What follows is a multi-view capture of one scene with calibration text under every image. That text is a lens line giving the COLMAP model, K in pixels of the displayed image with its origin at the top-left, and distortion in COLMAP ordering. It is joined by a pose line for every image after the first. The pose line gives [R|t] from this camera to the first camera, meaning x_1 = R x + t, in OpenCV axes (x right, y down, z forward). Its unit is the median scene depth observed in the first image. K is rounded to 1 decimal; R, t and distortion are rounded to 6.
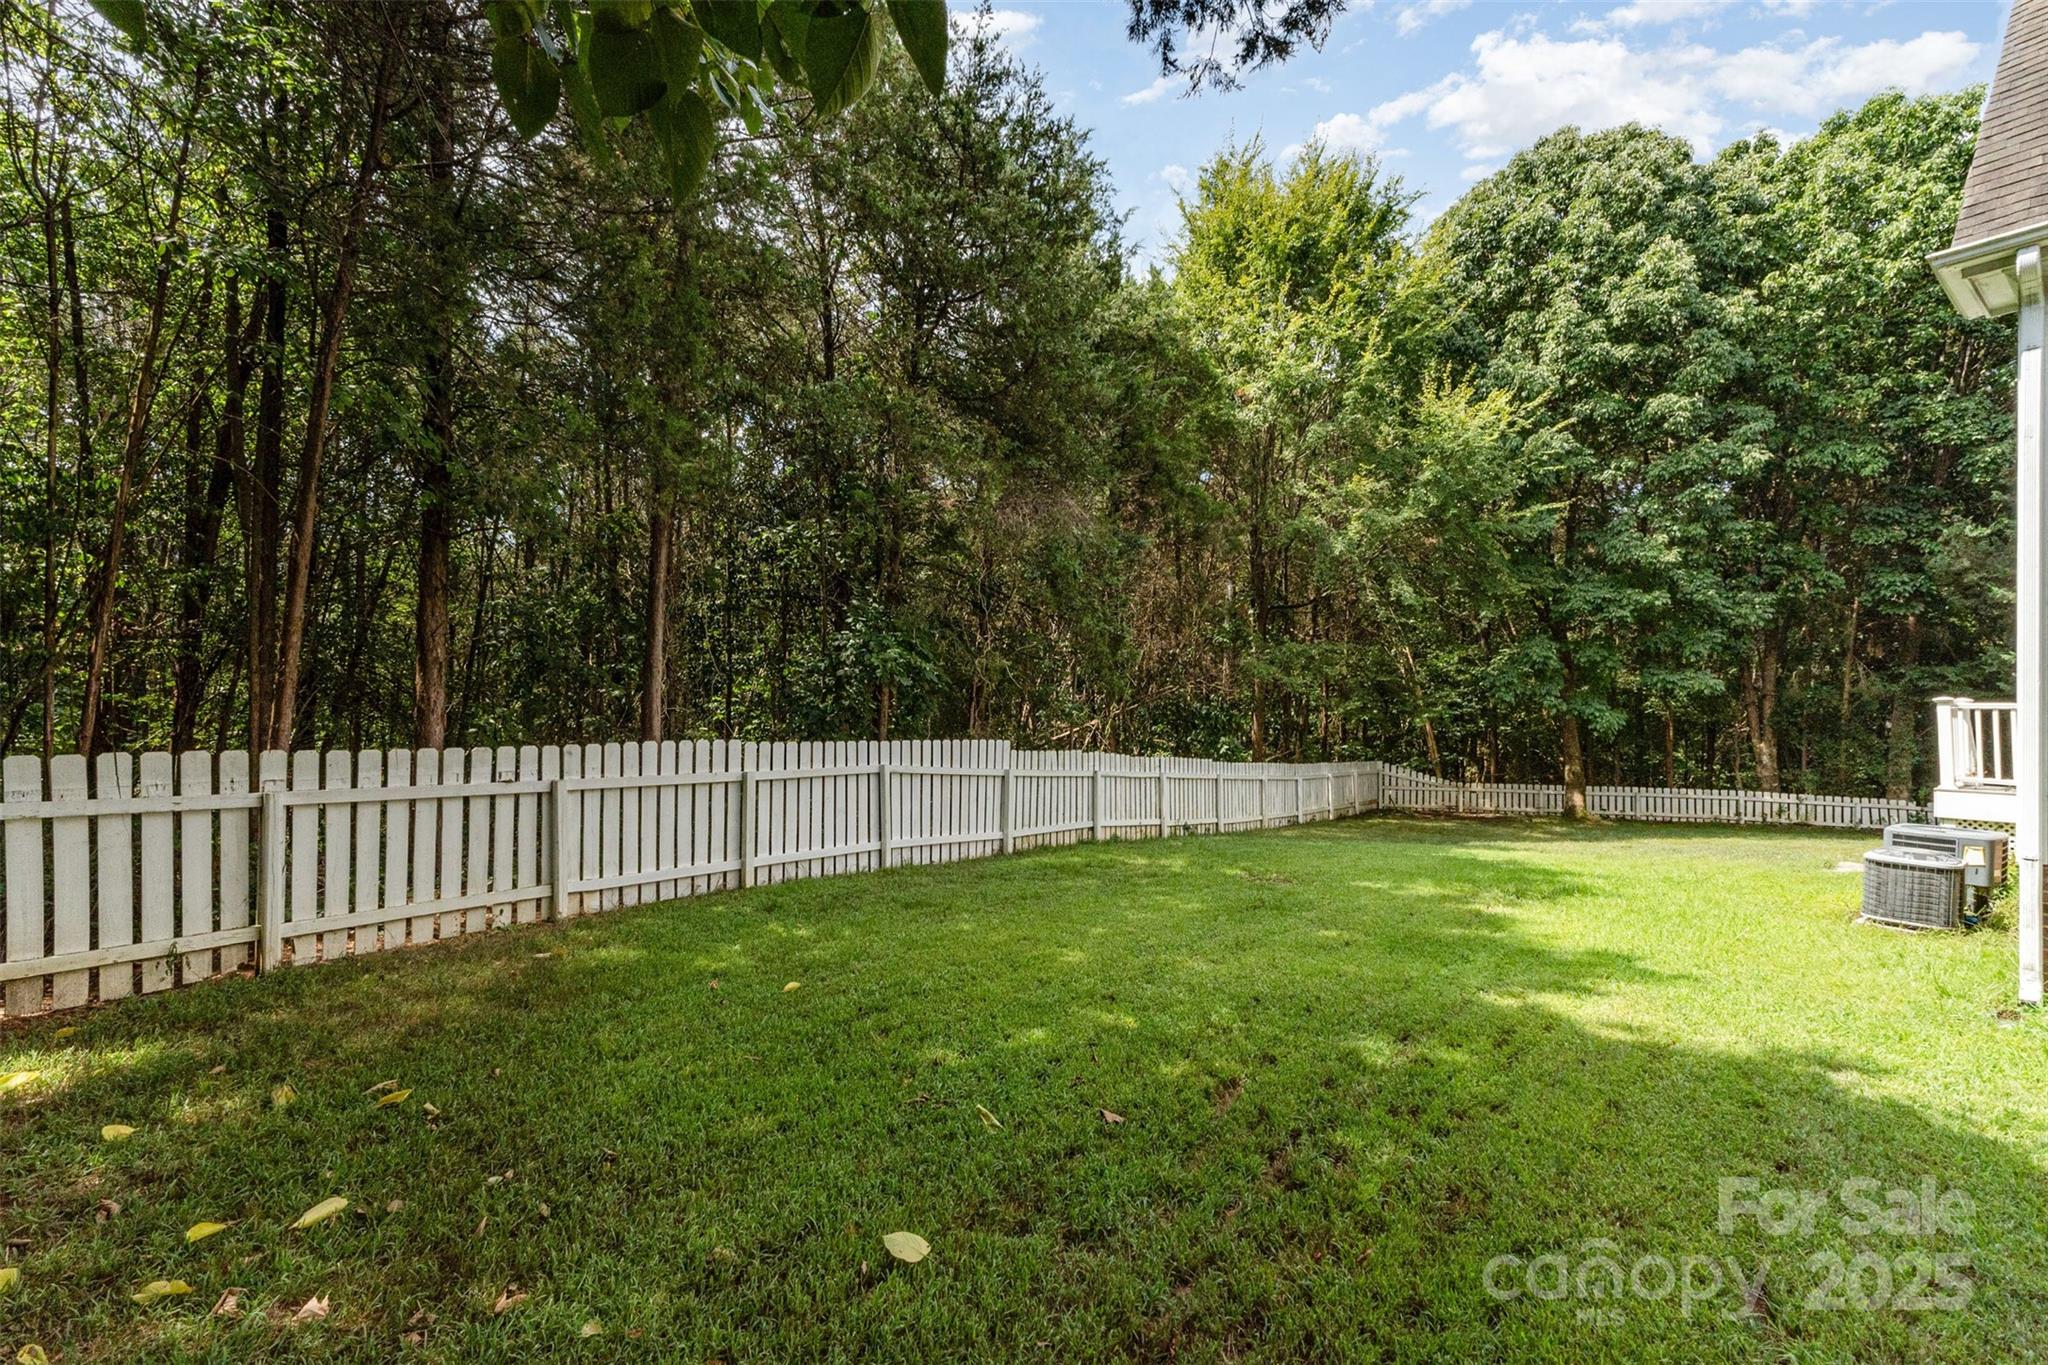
lens RADIAL K [[864.5, 0, 1017.5], [0, 864.5, 693.2], [0, 0, 1]] dist [0.003976, 0.000886]
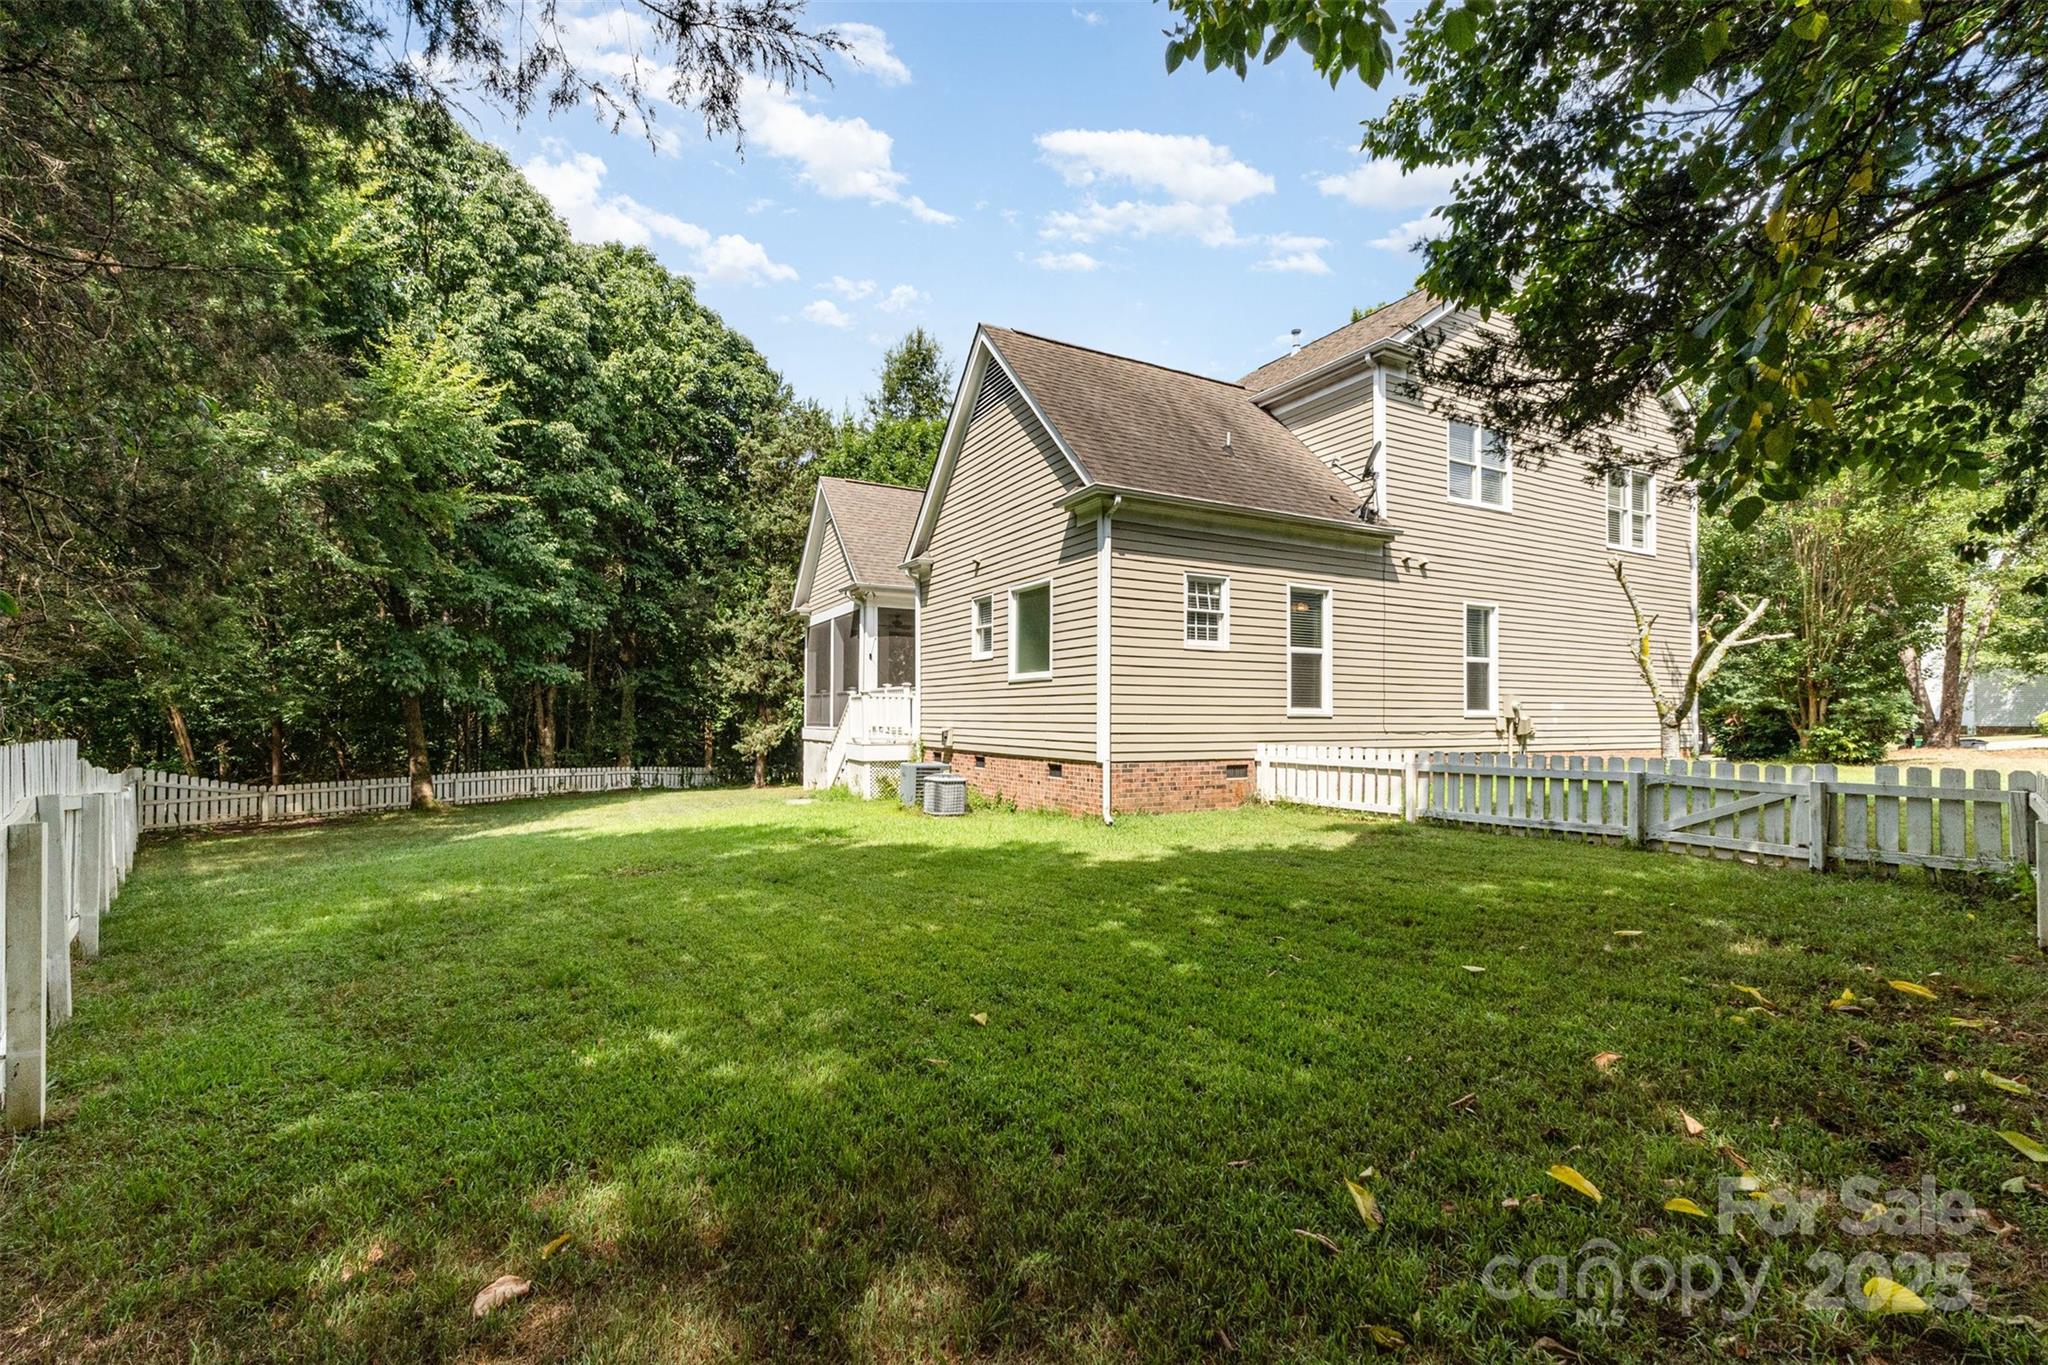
lens RADIAL K [[864.5, 0, 1017.5], [0, 864.5, 693.2], [0, 0, 1]] dist [0.003976, 0.000886]
pose [[0.156060, 0.014564, 0.987640, -0.266494], [-0.020800, 0.999718, -0.011455, 0.012077], [-0.987529, -0.018755, 0.156319, 0.215319]]
